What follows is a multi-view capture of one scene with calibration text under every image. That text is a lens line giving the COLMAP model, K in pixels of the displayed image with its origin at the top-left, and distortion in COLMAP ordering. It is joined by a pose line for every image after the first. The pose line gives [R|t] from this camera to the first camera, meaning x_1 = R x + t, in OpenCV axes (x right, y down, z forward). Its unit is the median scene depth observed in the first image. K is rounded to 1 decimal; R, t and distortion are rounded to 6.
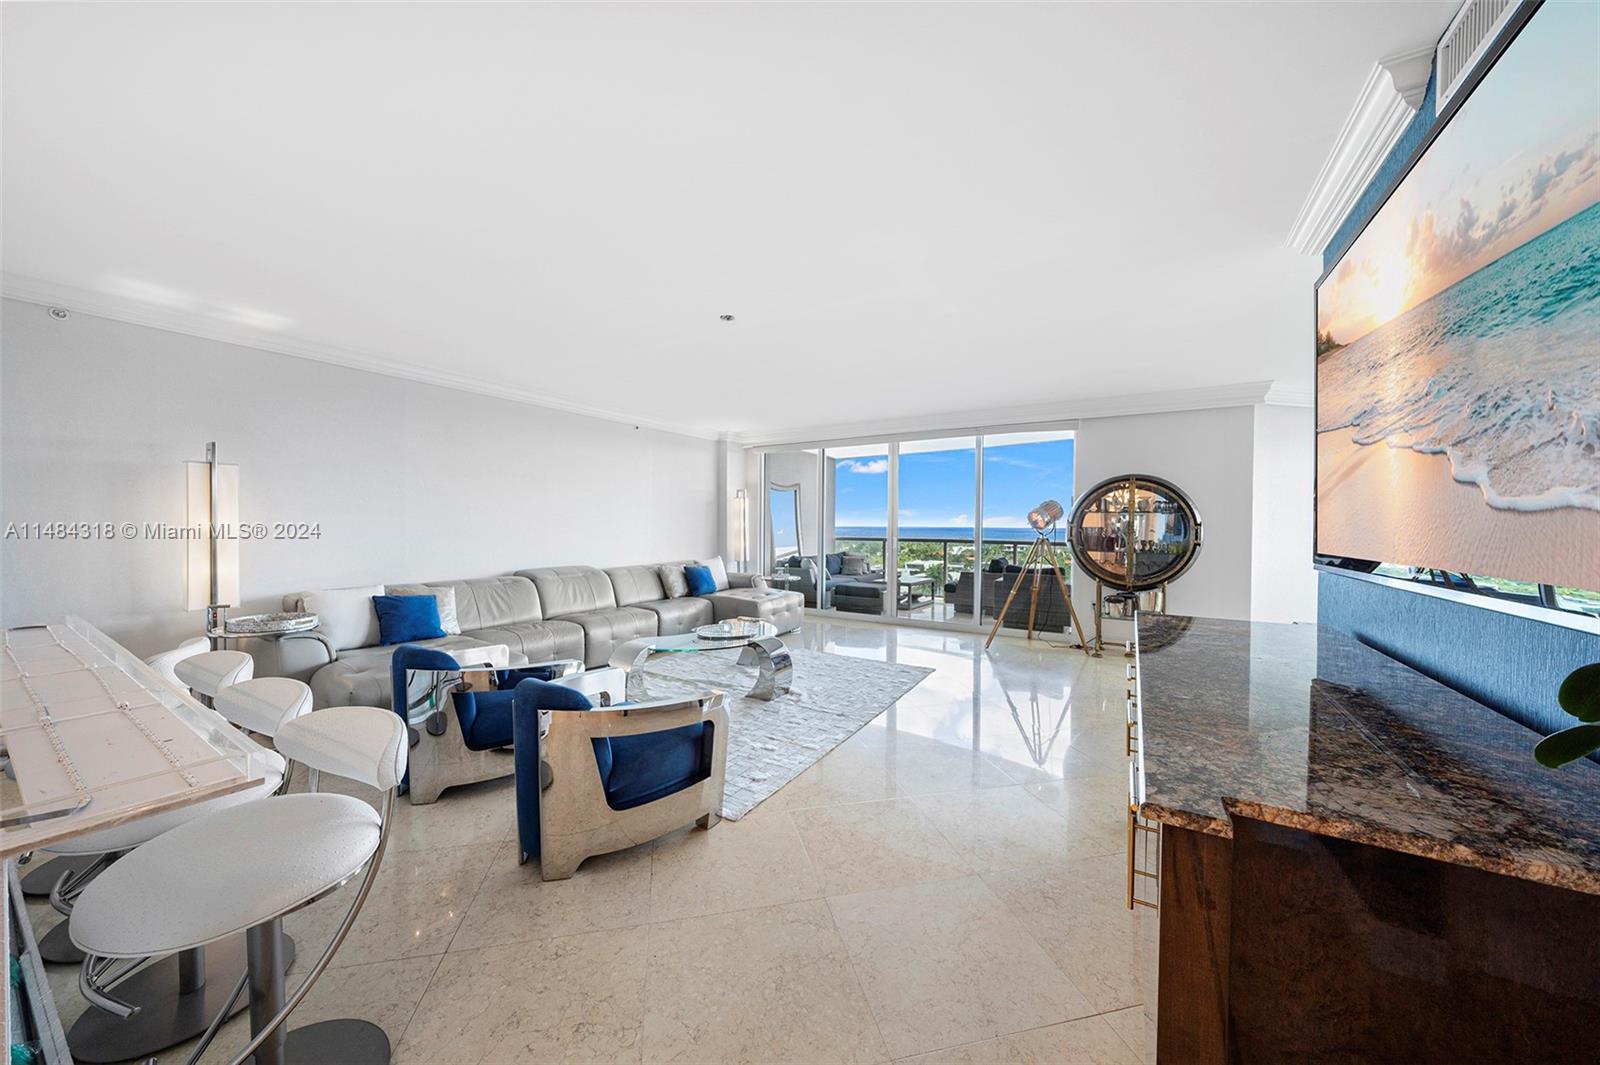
lens RADIAL K [[553.9, 0, 794.8], [0, 553.9, 530.3], [0, 0, 1]] dist [-0.000244, -0.000036]
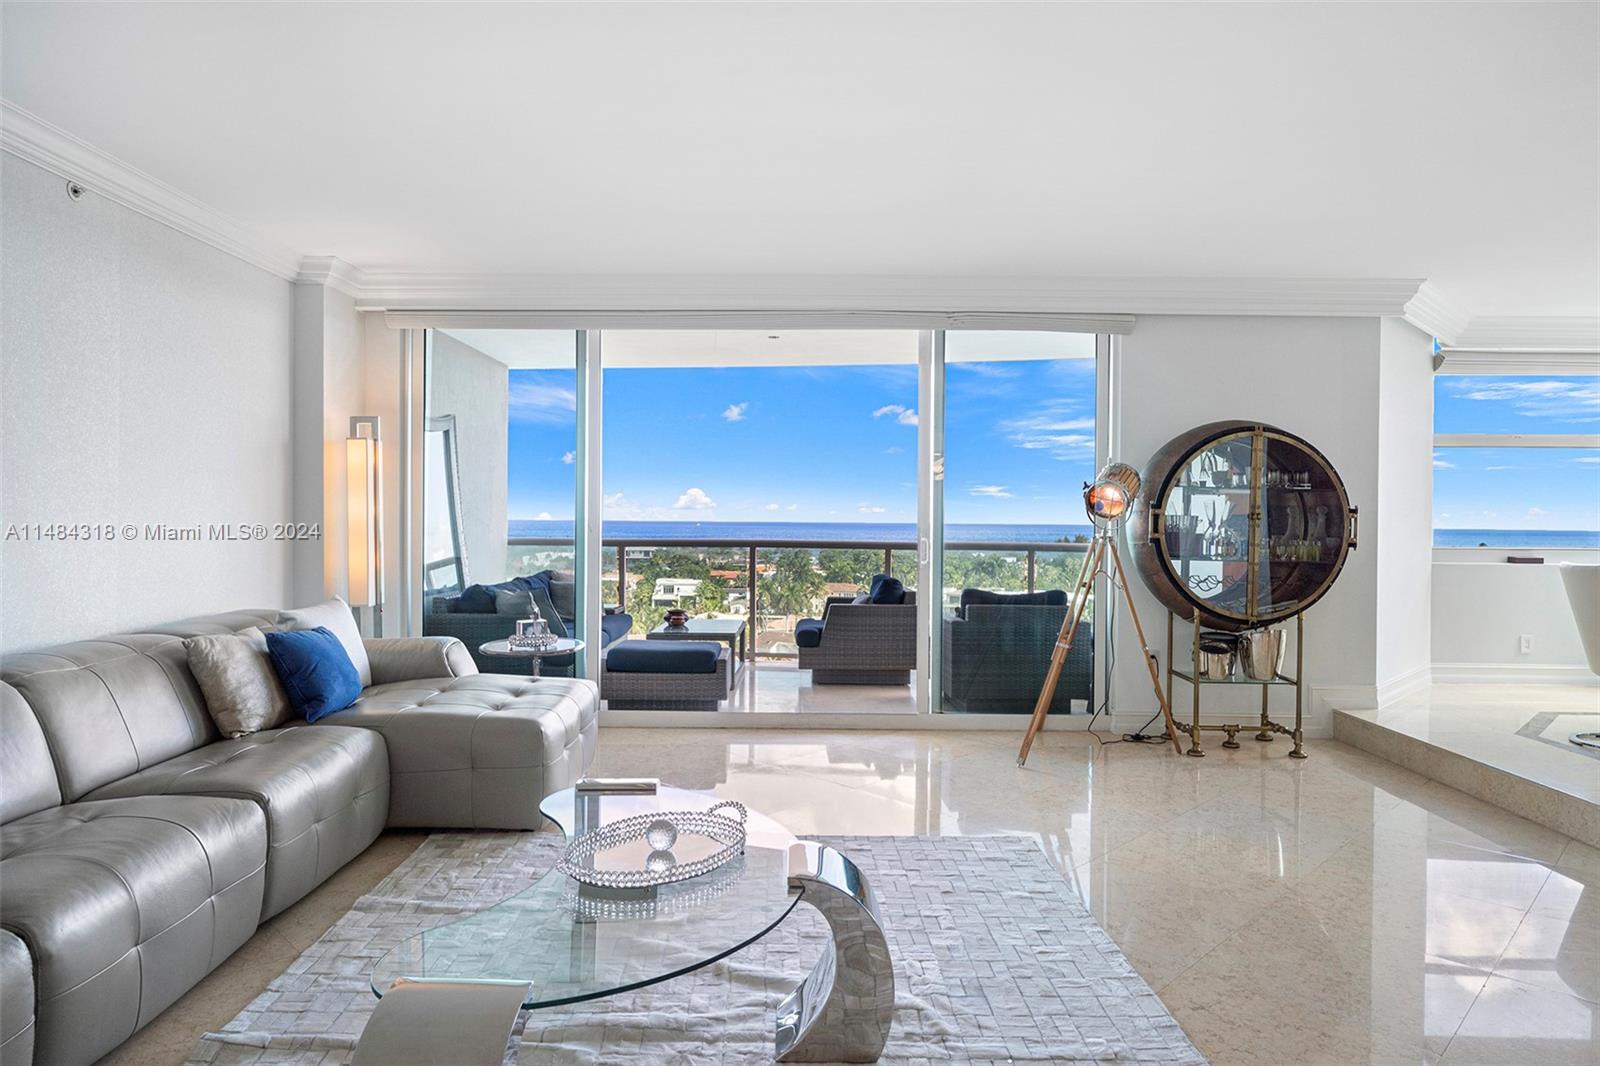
lens RADIAL K [[945.3, 0, 794.1], [0, 945.3, 526.7], [0, 0, 1]] dist [0.003779, 0.000862]
pose [[0.851371, -0.003937, 0.524549, -0.228527], [0.002941, 0.999992, 0.002731, 0.001431], [-0.524555, -0.000782, 0.851376, 0.356169]]
